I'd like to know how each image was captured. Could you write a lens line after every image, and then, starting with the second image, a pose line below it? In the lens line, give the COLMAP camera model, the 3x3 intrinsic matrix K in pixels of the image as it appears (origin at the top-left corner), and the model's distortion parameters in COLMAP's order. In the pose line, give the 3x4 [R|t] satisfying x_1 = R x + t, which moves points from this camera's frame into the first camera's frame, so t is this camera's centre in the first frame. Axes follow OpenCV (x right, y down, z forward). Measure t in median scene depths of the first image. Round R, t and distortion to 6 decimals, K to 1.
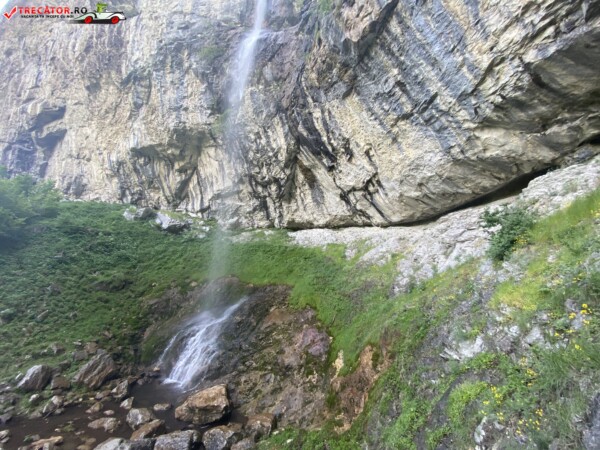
lens RADIAL K [[241.4, 0, 298.2], [0, 241.4, 225.7], [0, 0, 1]] dist [0.026936, -0.024933]
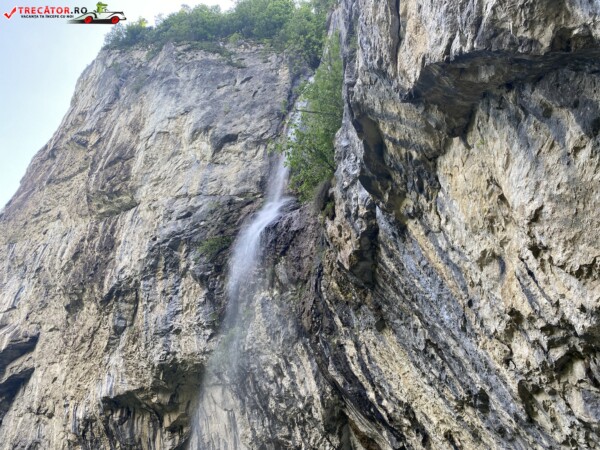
lens RADIAL K [[454.9, 0, 301.3], [0, 454.9, 221.5], [0, 0, 1]] dist [0.036517, -0.035663]
pose [[0.942343, -0.188949, -0.276204, 0.232697], [0.040163, 0.883242, -0.467194, -0.185626], [0.332231, 0.429164, 0.839905, 0.004902]]
